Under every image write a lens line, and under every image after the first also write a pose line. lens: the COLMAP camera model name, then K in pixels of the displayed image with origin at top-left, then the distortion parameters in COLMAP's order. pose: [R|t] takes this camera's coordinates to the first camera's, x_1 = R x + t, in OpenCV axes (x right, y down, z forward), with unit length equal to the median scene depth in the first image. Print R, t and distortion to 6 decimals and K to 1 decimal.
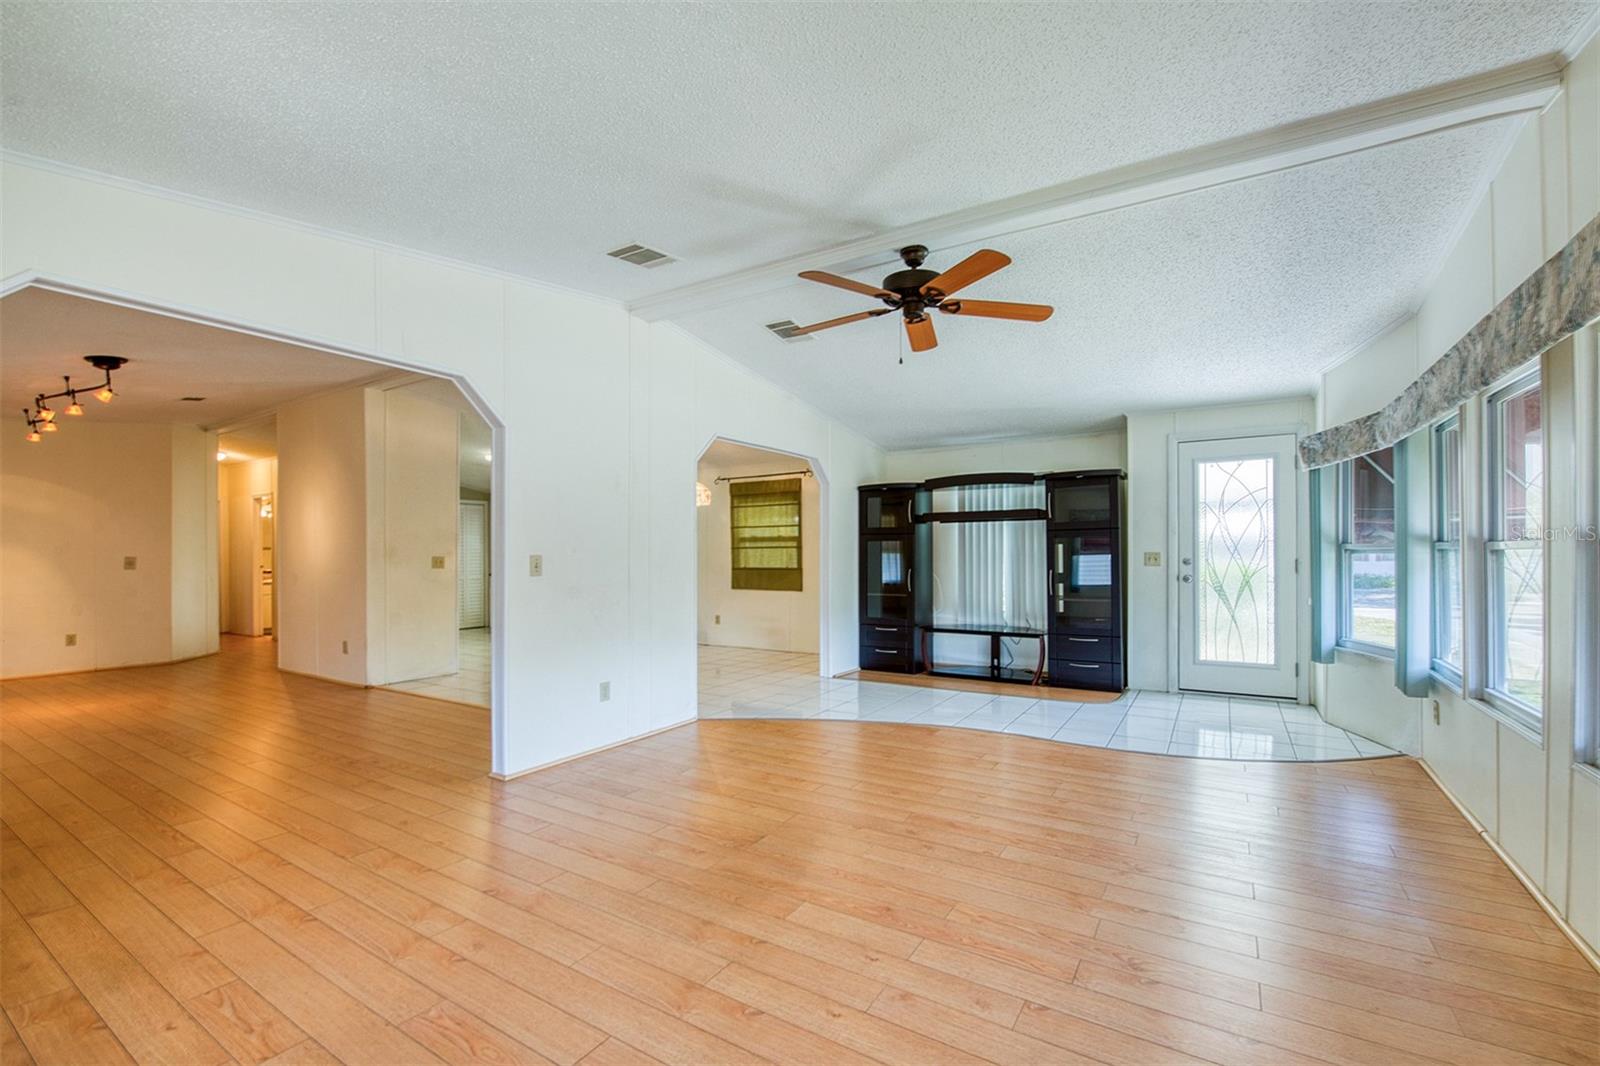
lens RADIAL K [[664.1, 0, 811.6], [0, 664.1, 562.7], [0, 0, 1]] dist [-0.013991, -0.002431]
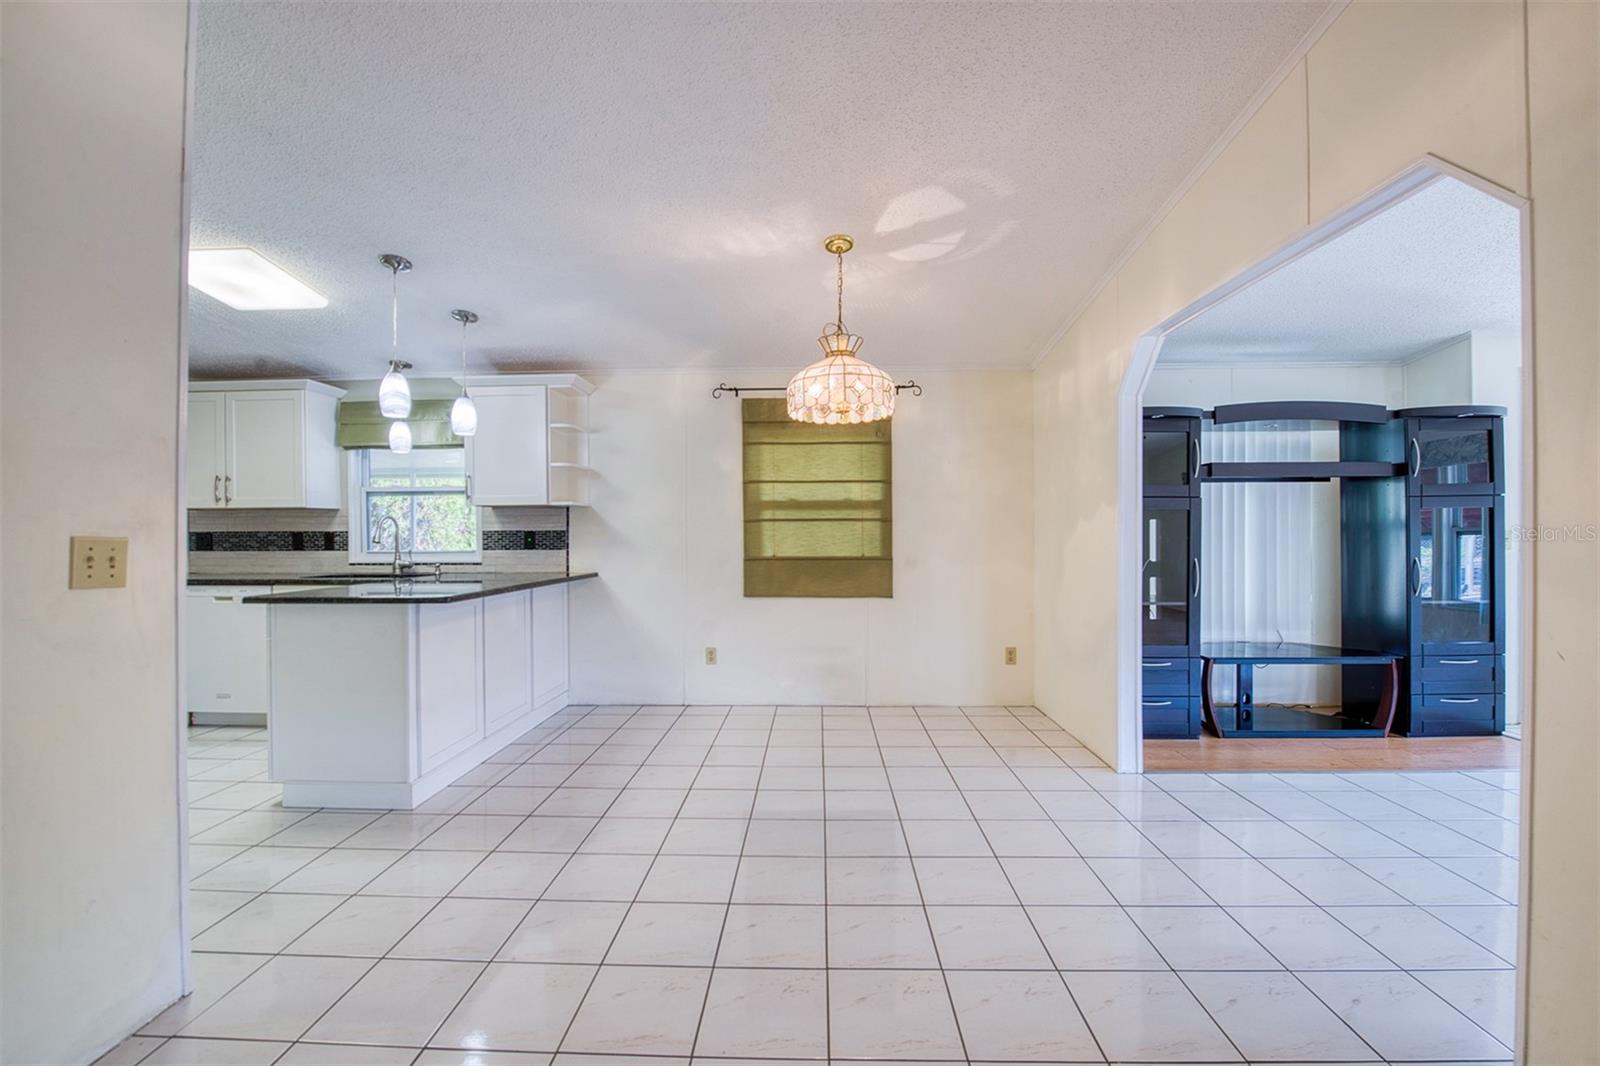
lens RADIAL K [[664.1, 0, 806.7], [0, 664.1, 537.2], [0, 0, 1]] dist [-0.013991, -0.002431]
pose [[0.875473, -0.001801, 0.483264, -0.406585], [0.005368, 0.999968, -0.005999, -0.006329], [-0.483237, 0.007846, 0.875454, 0.616848]]
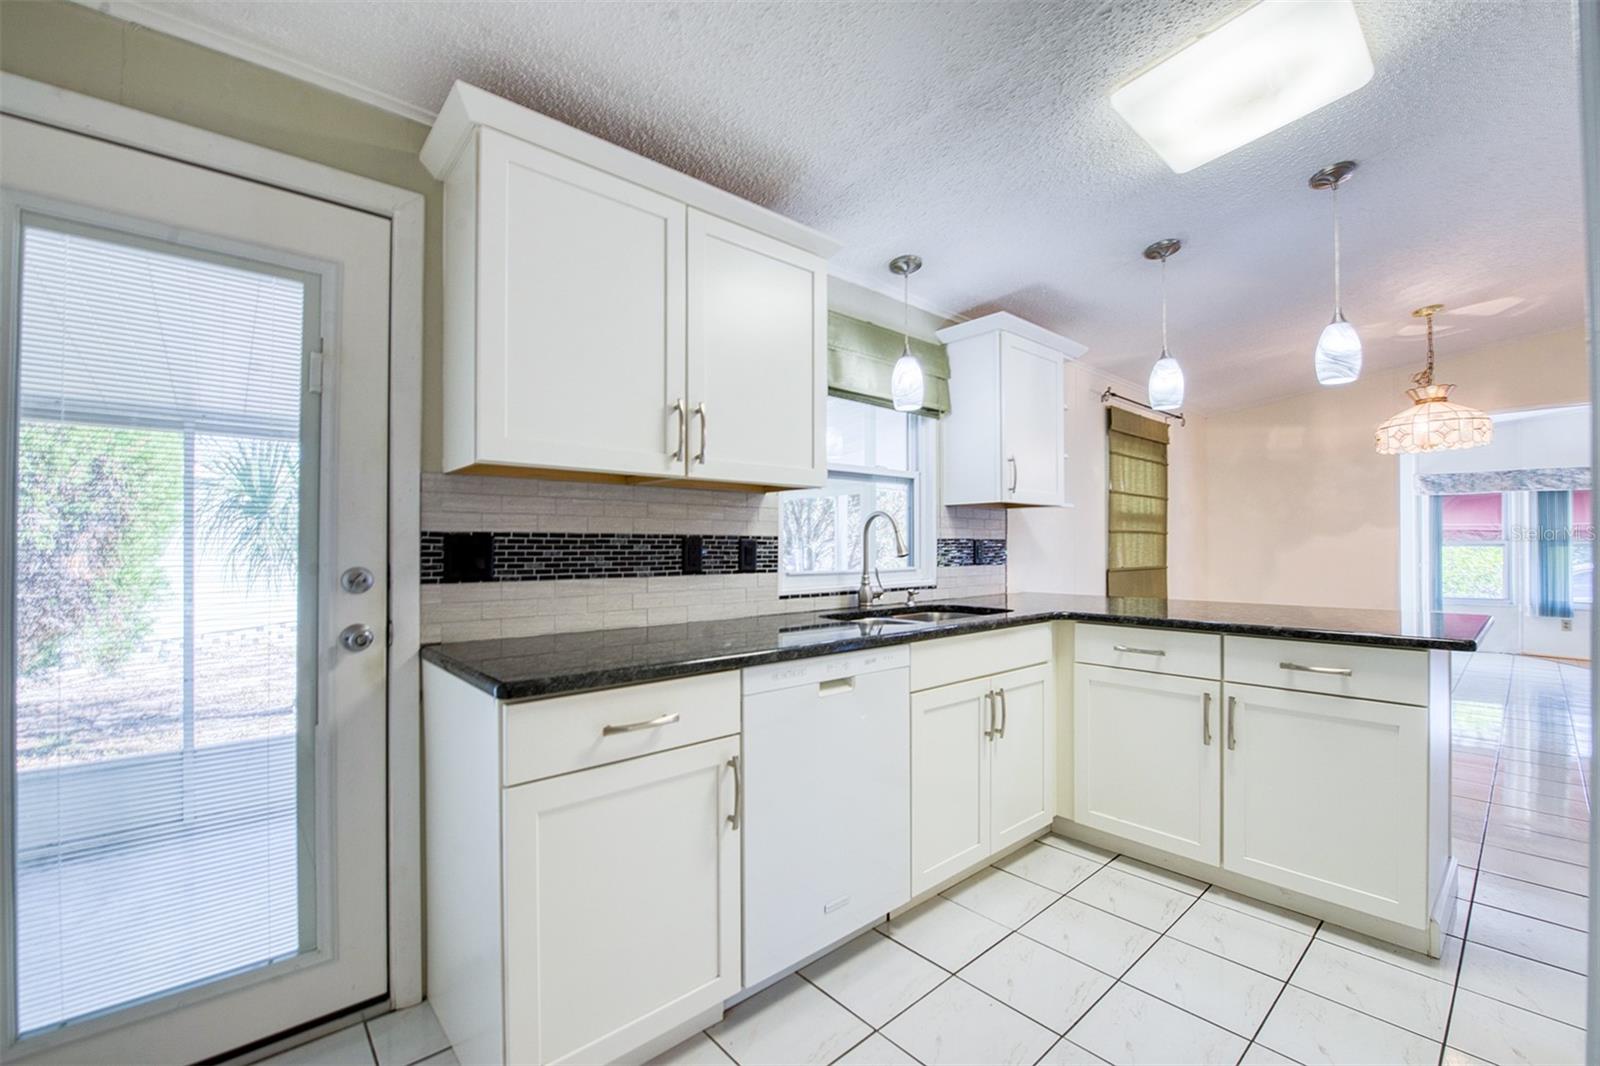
lens RADIAL K [[664.1, 0, 810.0], [0, 664.1, 539.6], [0, 0, 1]] dist [-0.013991, -0.002431]
pose [[0.302083, 0.013815, 0.953182, -0.827554], [0.008723, 0.999813, -0.017256, -0.010548], [-0.953242, 0.013527, 0.301906, 1.296983]]
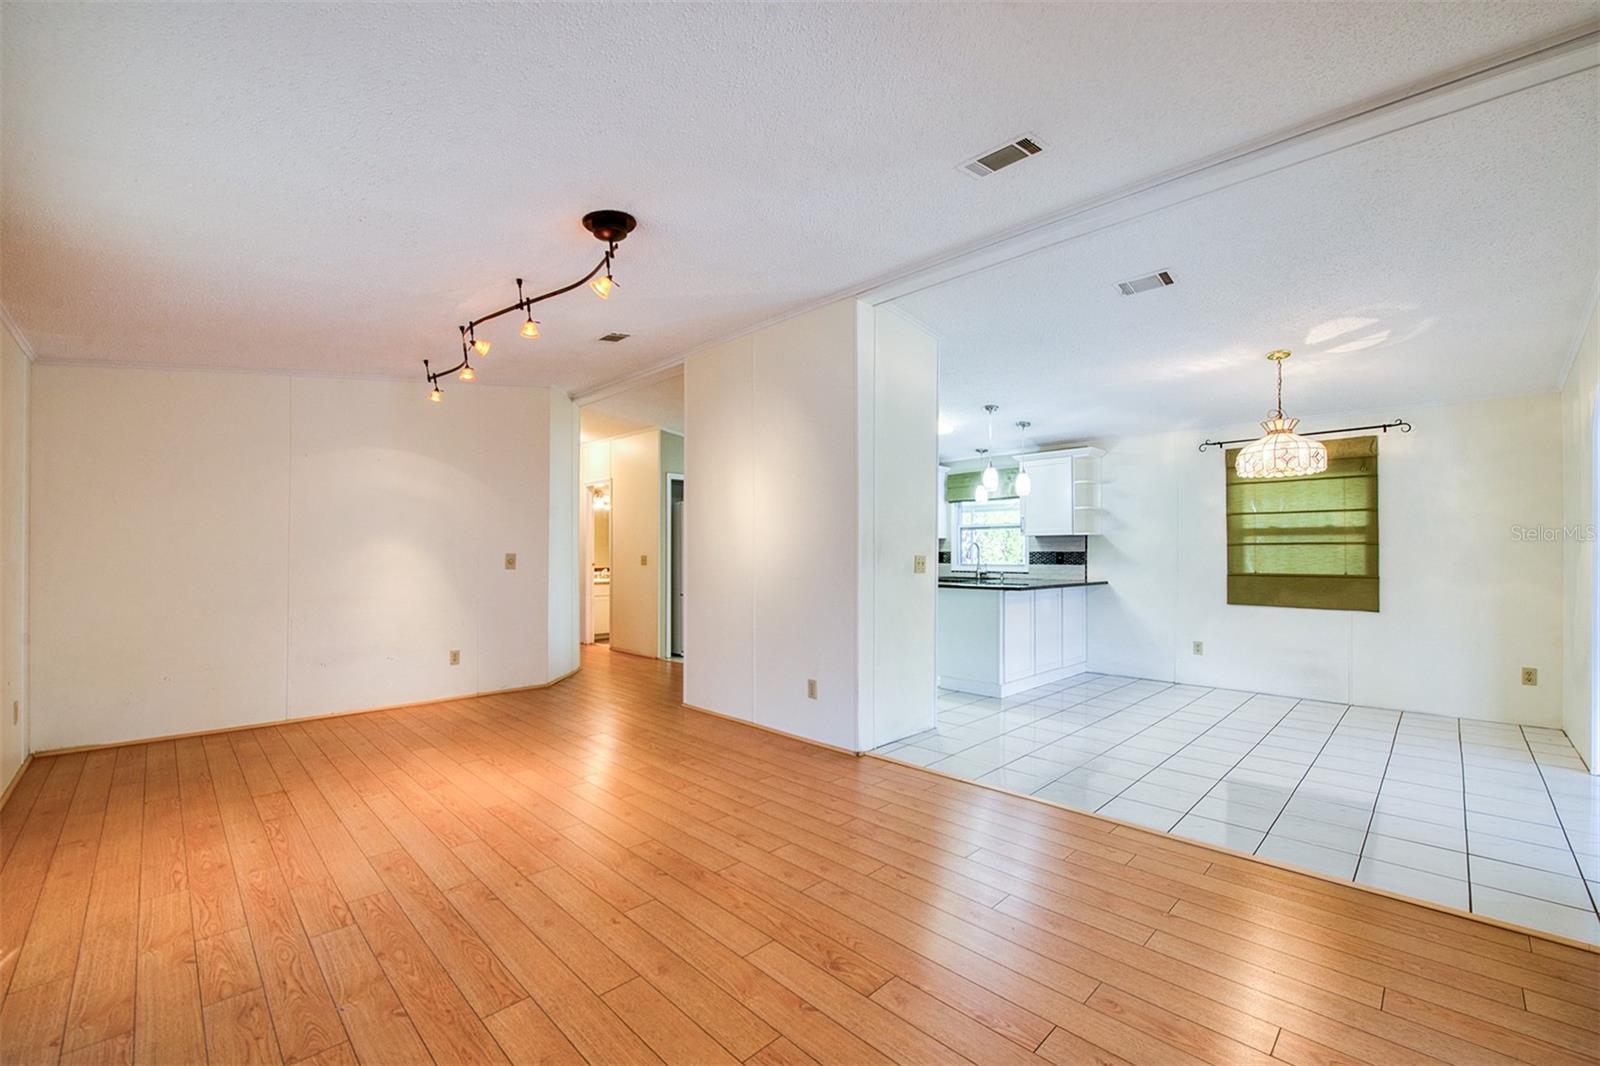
lens RADIAL K [[664.1, 0, 794.2], [0, 664.1, 552.9], [0, 0, 1]] dist [-0.013991, -0.002431]
pose [[0.967202, 0.004675, -0.253967, -0.461163], [-0.007437, 0.999923, -0.009915, -0.003903], [0.253901, 0.011479, 0.967162, 0.277279]]
